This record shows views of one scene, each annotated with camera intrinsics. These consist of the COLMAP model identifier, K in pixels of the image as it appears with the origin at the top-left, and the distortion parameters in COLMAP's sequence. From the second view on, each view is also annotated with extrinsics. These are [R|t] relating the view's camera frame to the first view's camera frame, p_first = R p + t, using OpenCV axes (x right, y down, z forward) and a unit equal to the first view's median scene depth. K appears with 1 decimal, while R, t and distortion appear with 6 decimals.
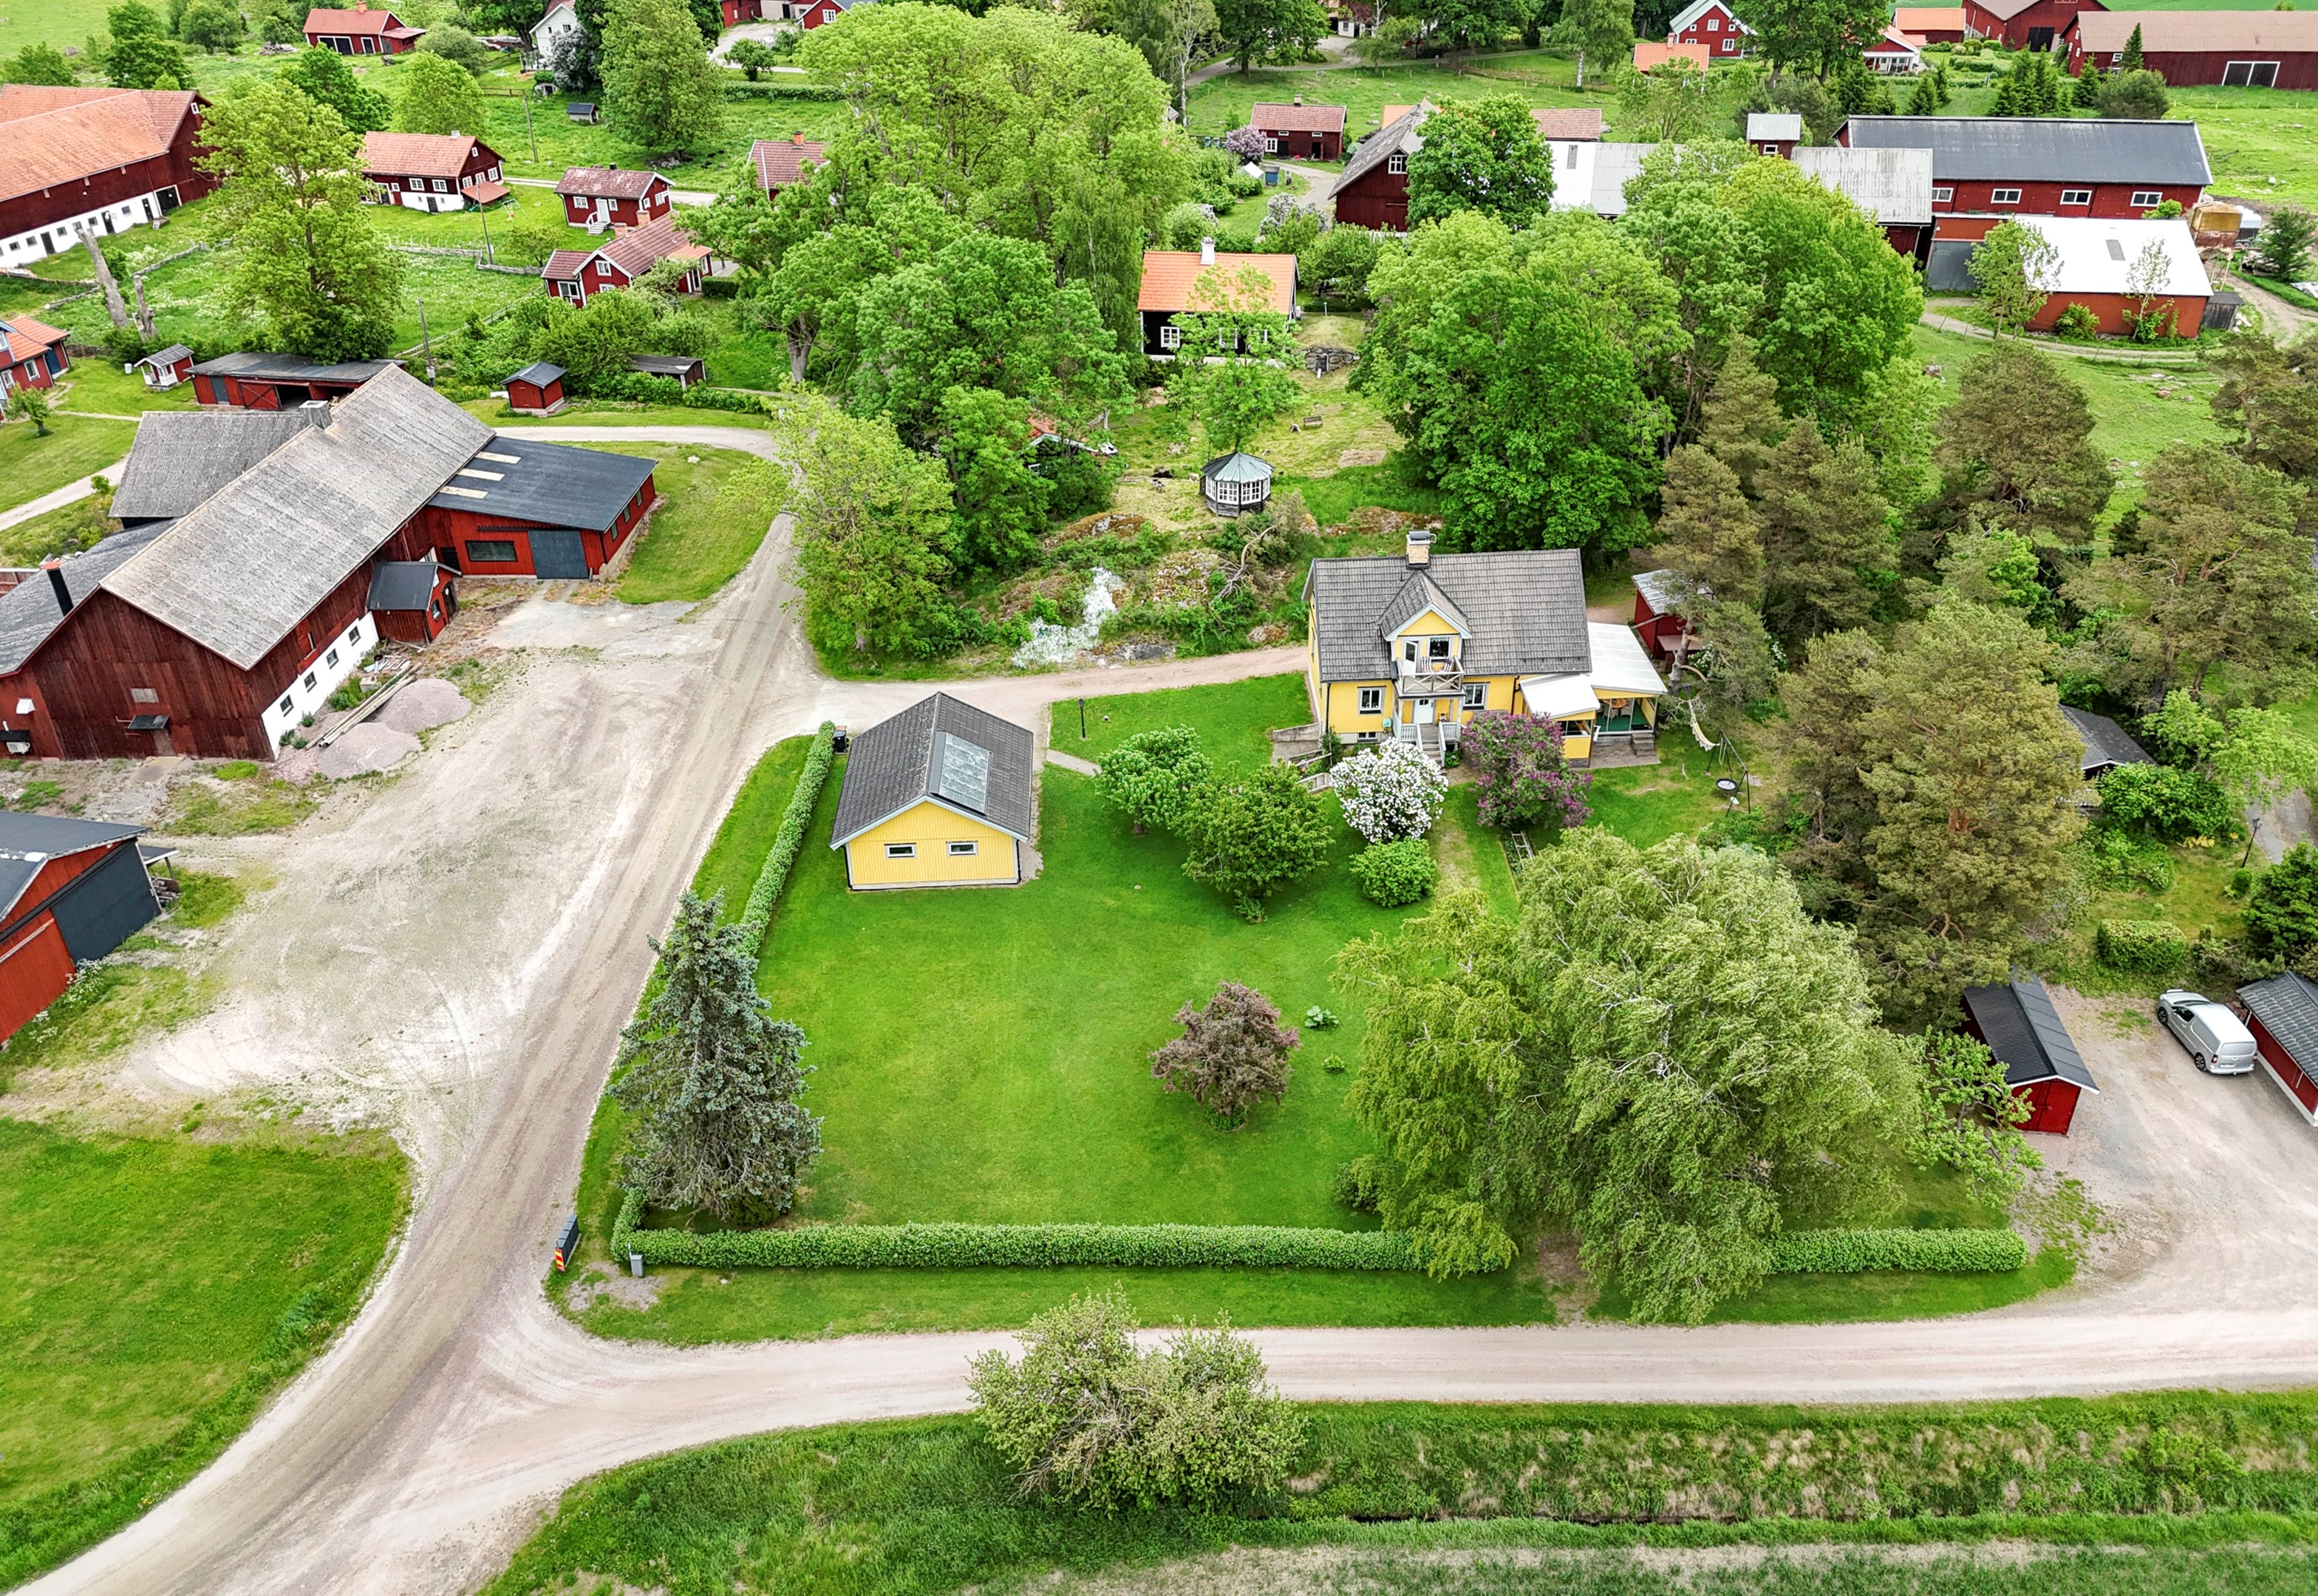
lens RADIAL K [[1817.6, 0, 1165.7], [0, 1817.6, 789.5], [0, 0, 1]] dist [0.082051, -0.062032]
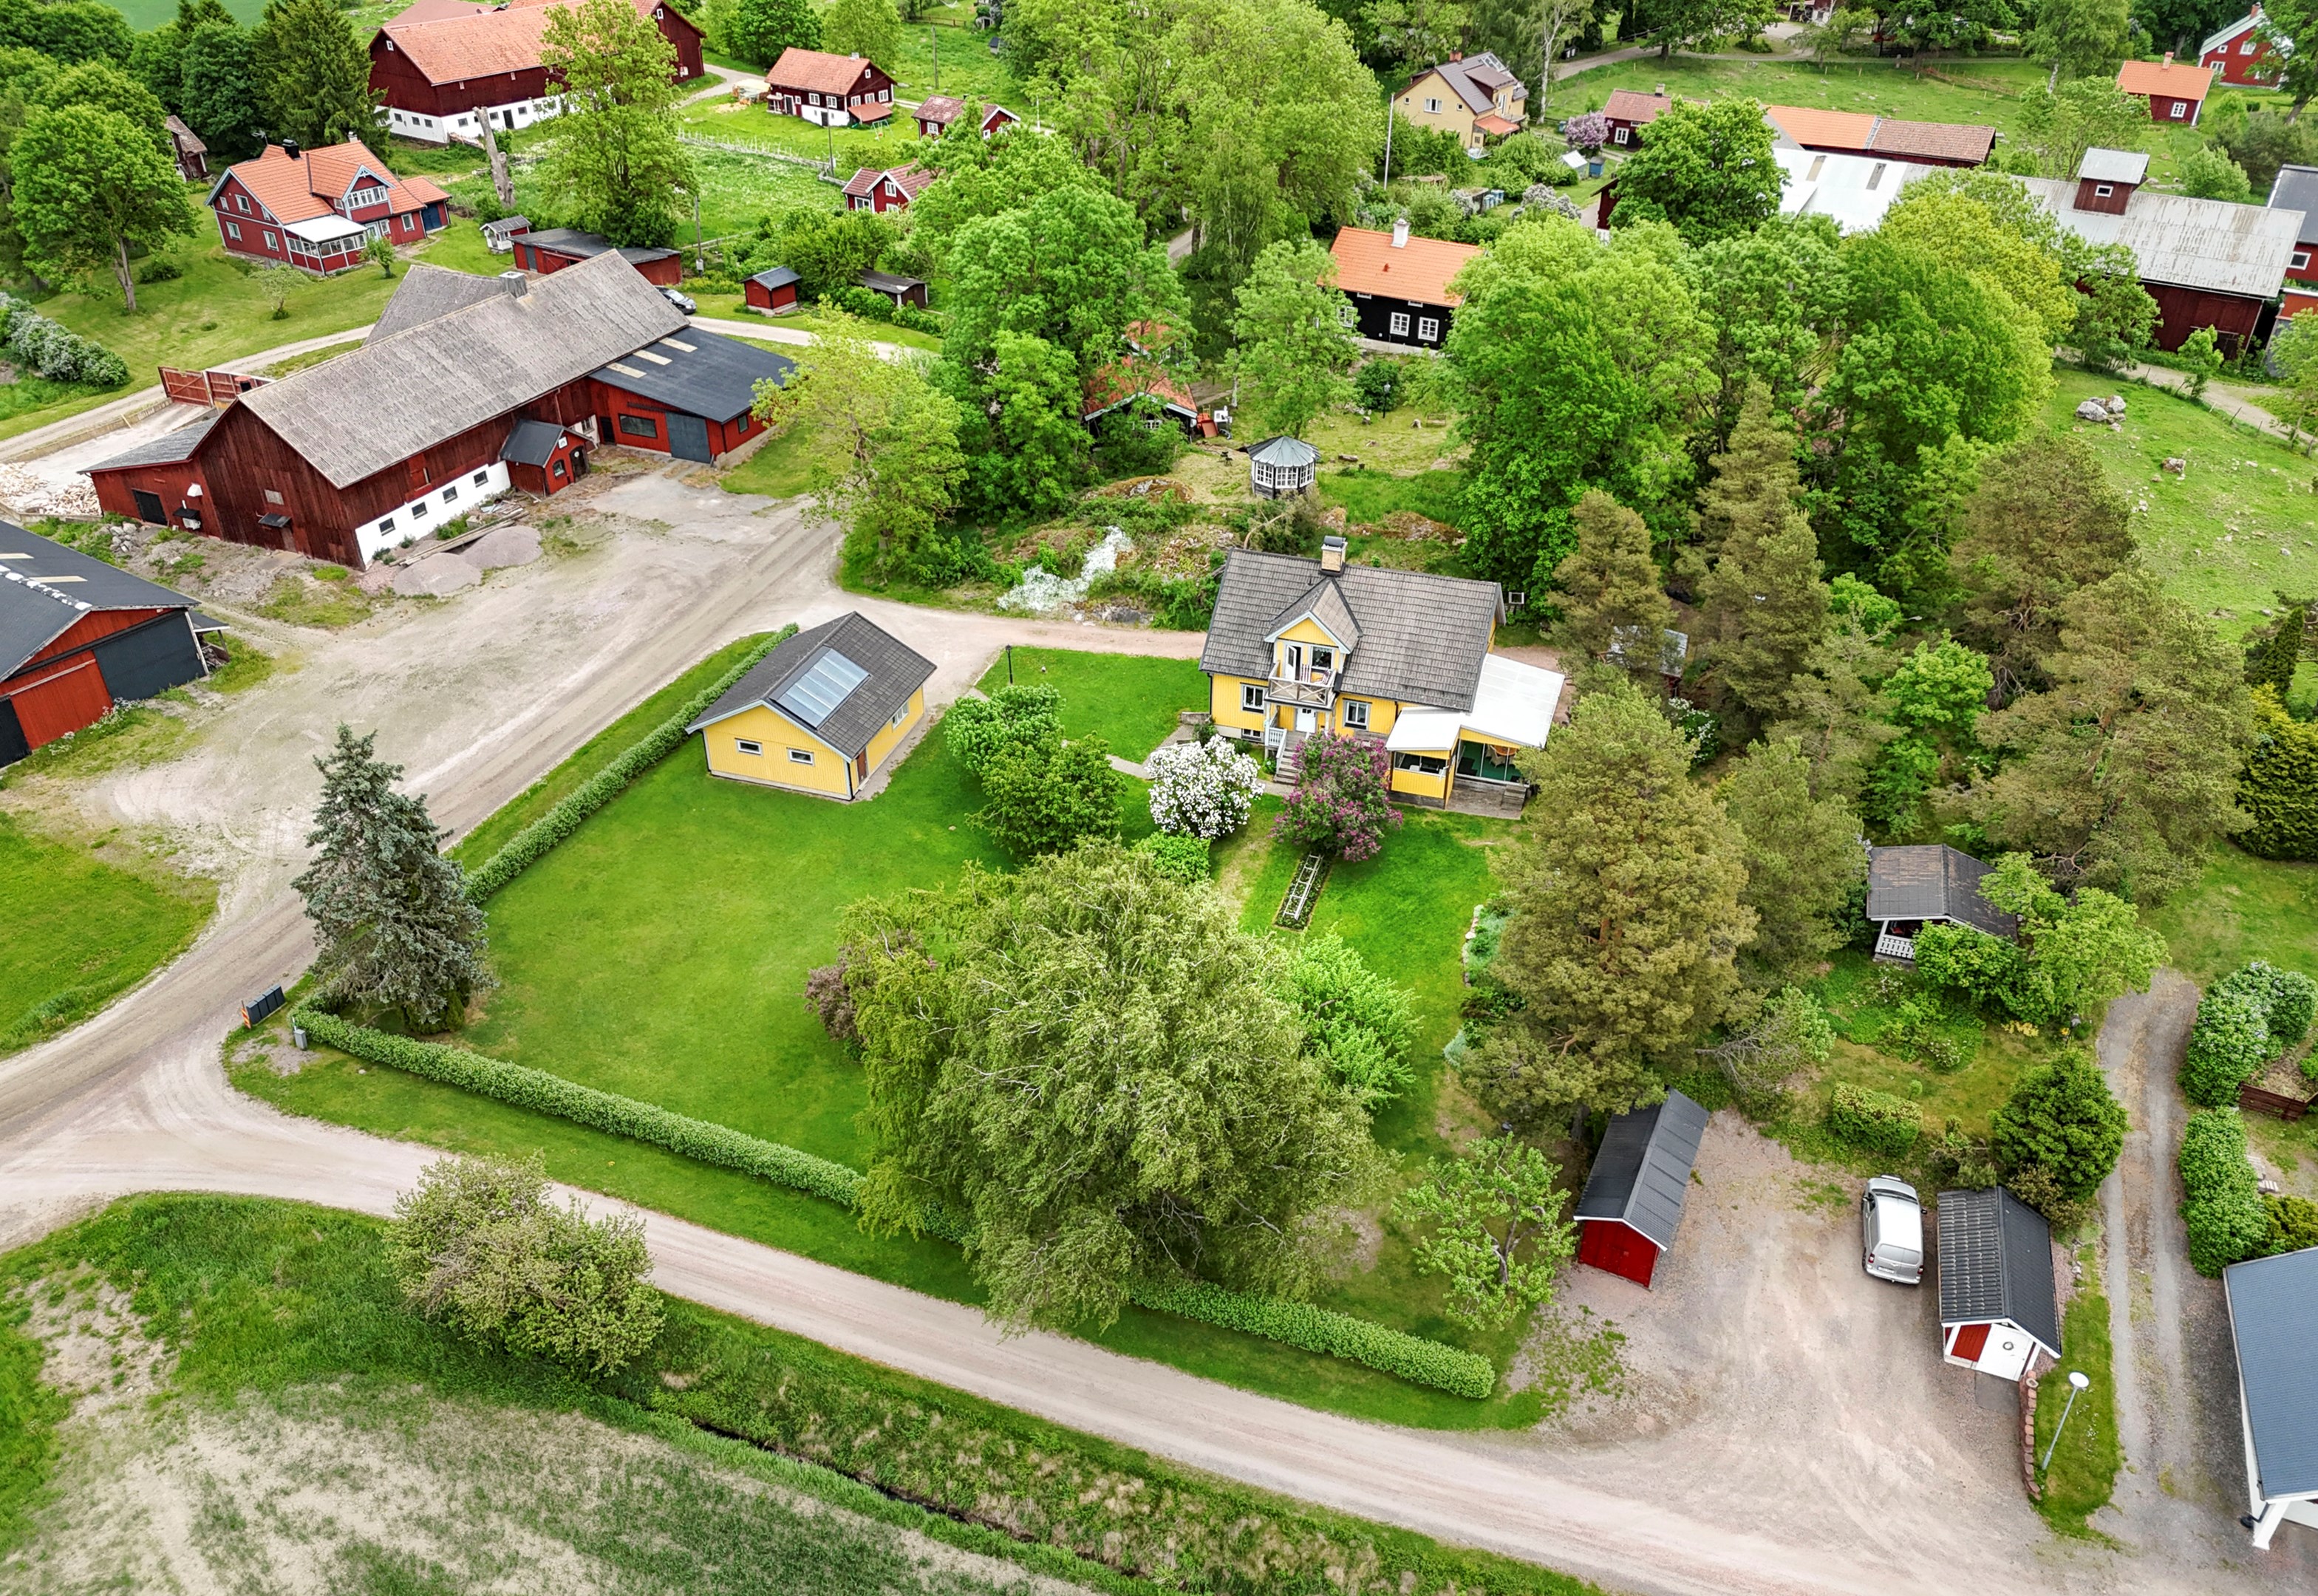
lens RADIAL K [[1817.6, 0, 1168.8], [0, 1817.6, 795.8], [0, 0, 1]] dist [0.082051, -0.062032]
pose [[0.932633, 0.205138, -0.296840, 0.370224], [-0.198547, 0.978682, 0.052532, -0.039450], [0.301289, 0.009944, 0.953481, 0.047839]]
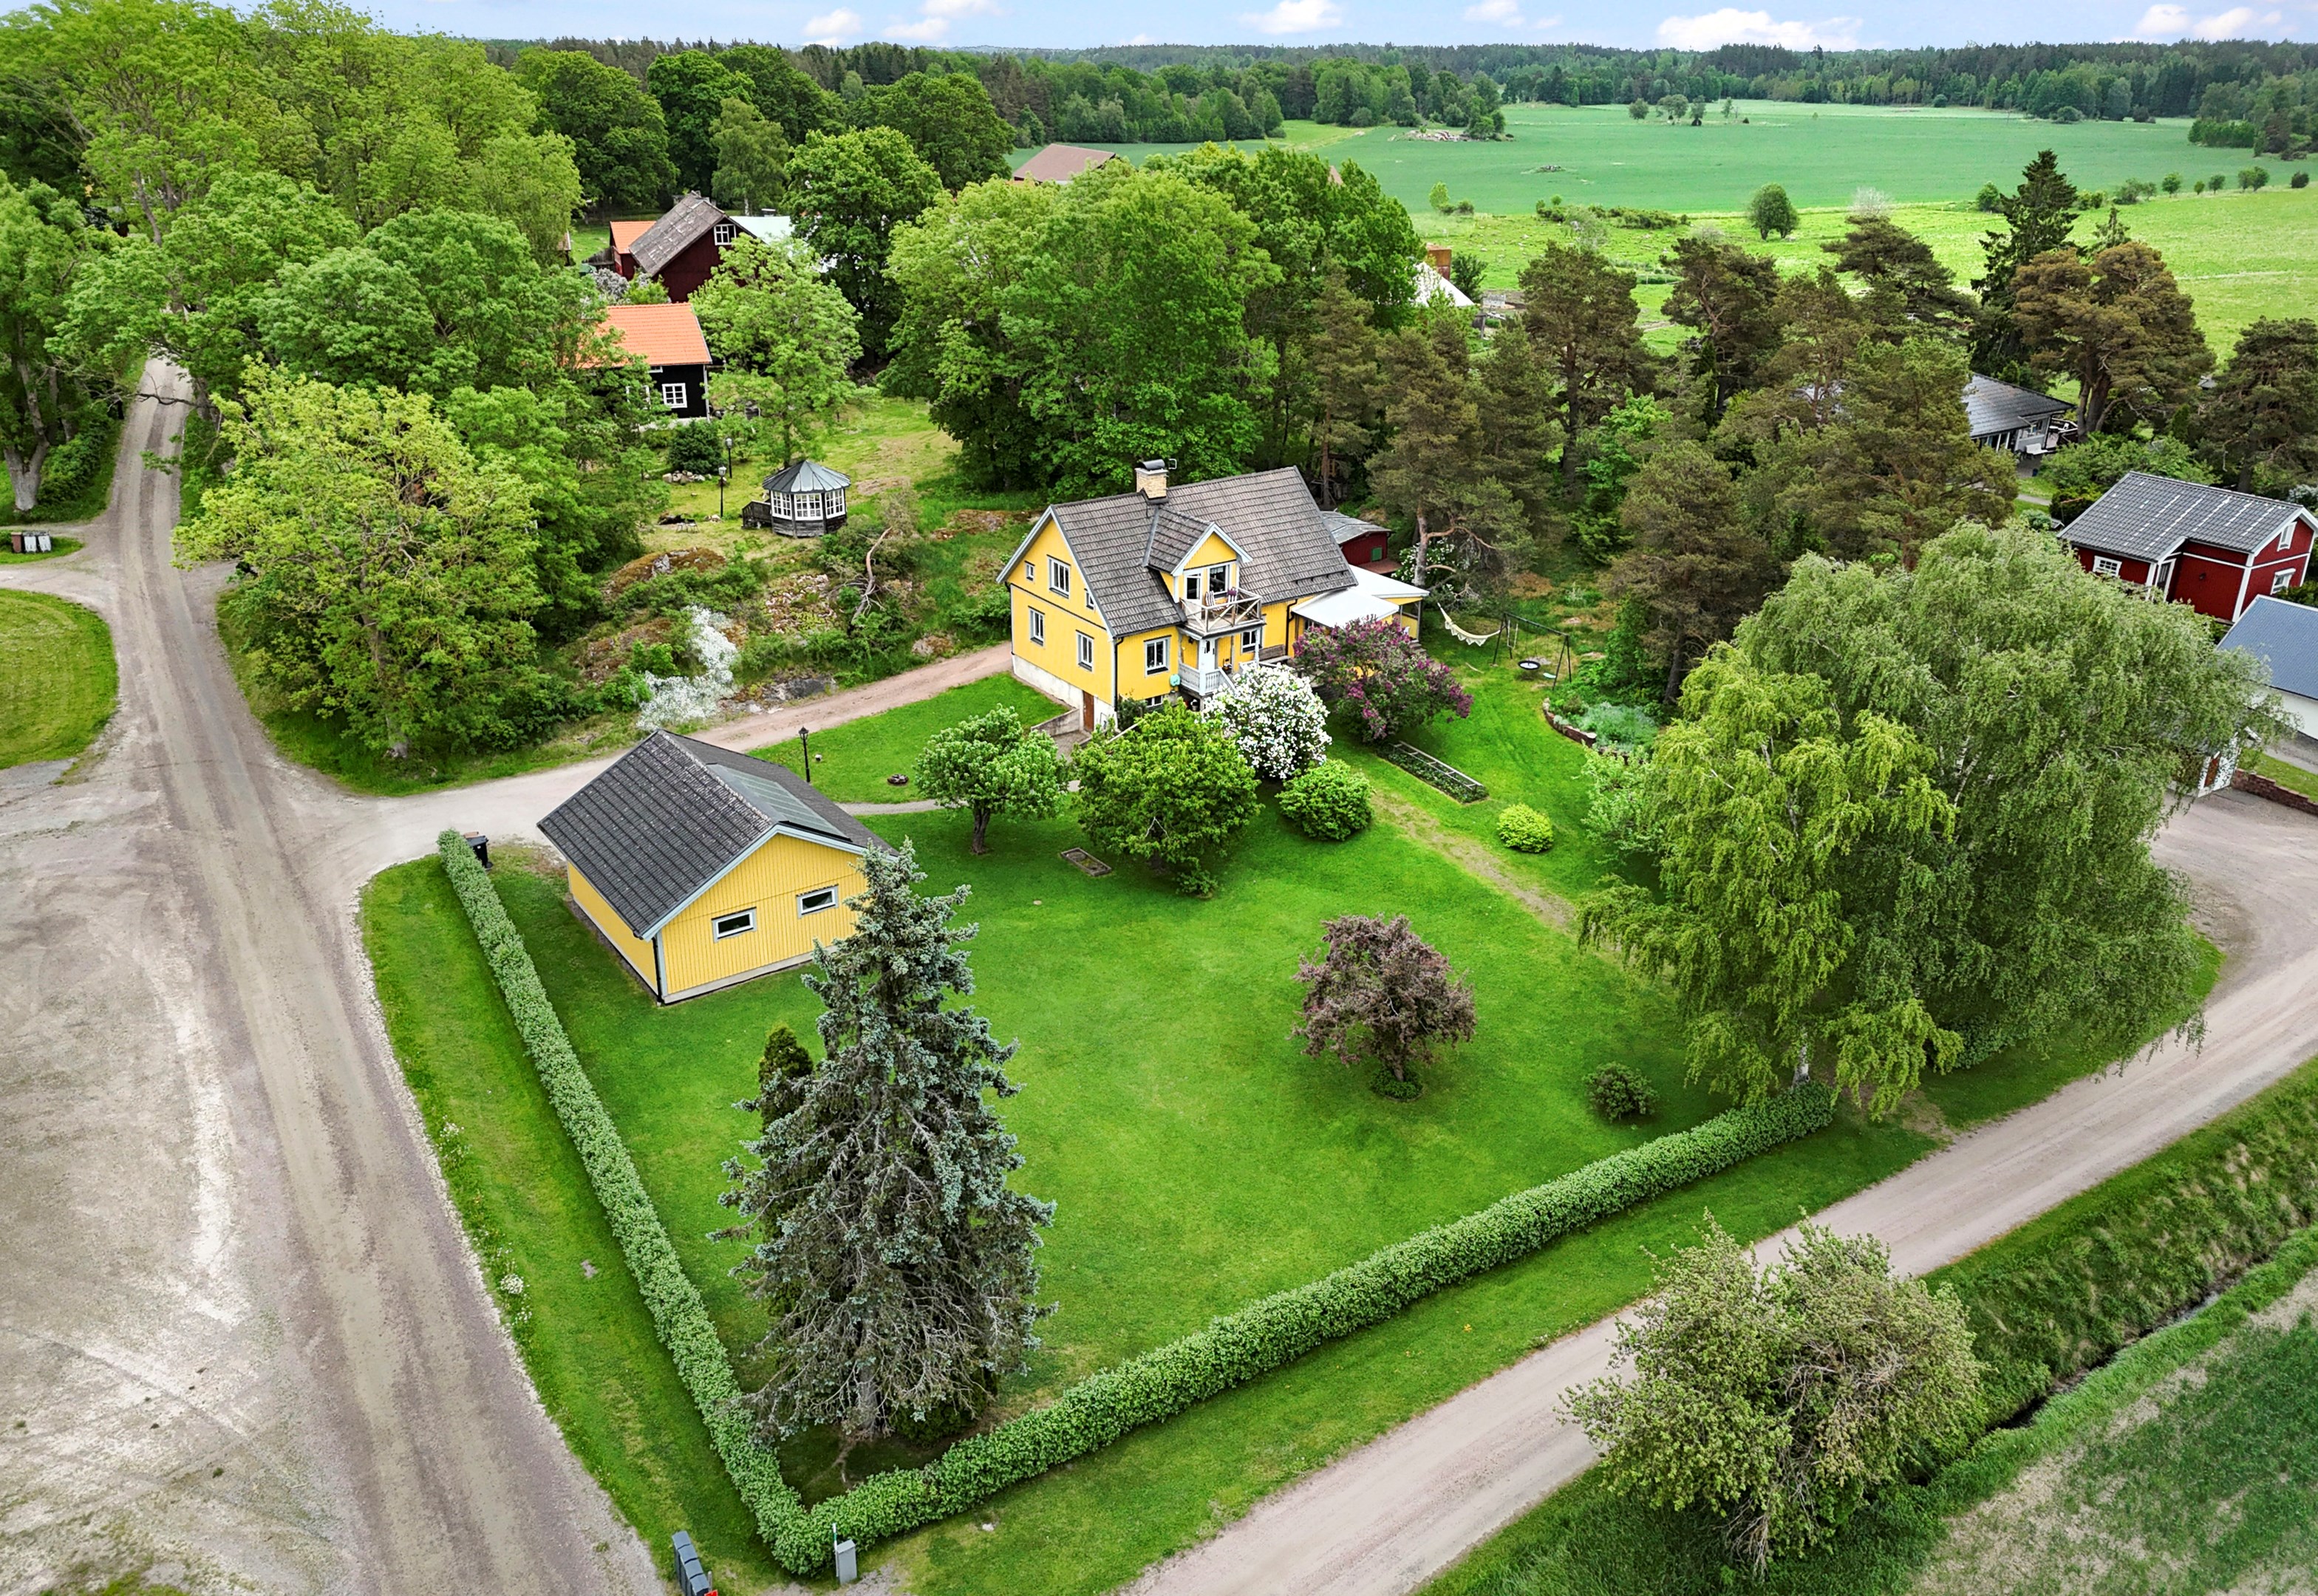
lens RADIAL K [[1817.6, 0, 1194.4], [0, 1817.6, 706.5], [0, 0, 1]] dist [0.082051, -0.062032]
pose [[0.826350, -0.169996, 0.536887, -0.325271], [0.269516, 0.956463, -0.111978, 0.071778], [-0.494476, 0.237232, 0.836190, 0.292745]]
